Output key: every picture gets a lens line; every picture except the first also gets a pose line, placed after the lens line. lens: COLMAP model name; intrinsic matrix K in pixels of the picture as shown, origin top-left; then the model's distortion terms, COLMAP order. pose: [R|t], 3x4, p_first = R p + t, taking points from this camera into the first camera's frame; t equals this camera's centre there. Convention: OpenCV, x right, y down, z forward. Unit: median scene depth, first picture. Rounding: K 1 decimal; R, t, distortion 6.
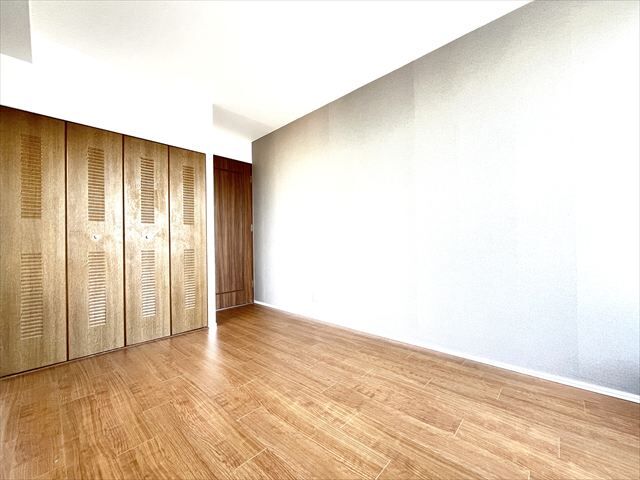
lens RADIAL K [[260.0, 0, 320.0], [0, 260.0, 240.0], [0, 0, 1]] dist [-0.000531, -0.000071]
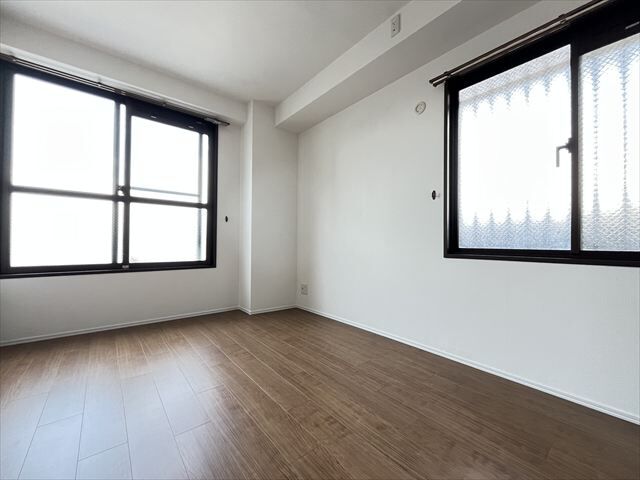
lens RADIAL K [[260.0, 0, 320.0], [0, 260.0, 240.0], [0, 0, 1]] dist [-0.000531, -0.000071]
pose [[-0.992220, 0.012908, 0.123829, -0.466227], [0.009620, 0.999586, -0.027115, 0.082079], [-0.124128, -0.025713, -0.991933, 1.921272]]
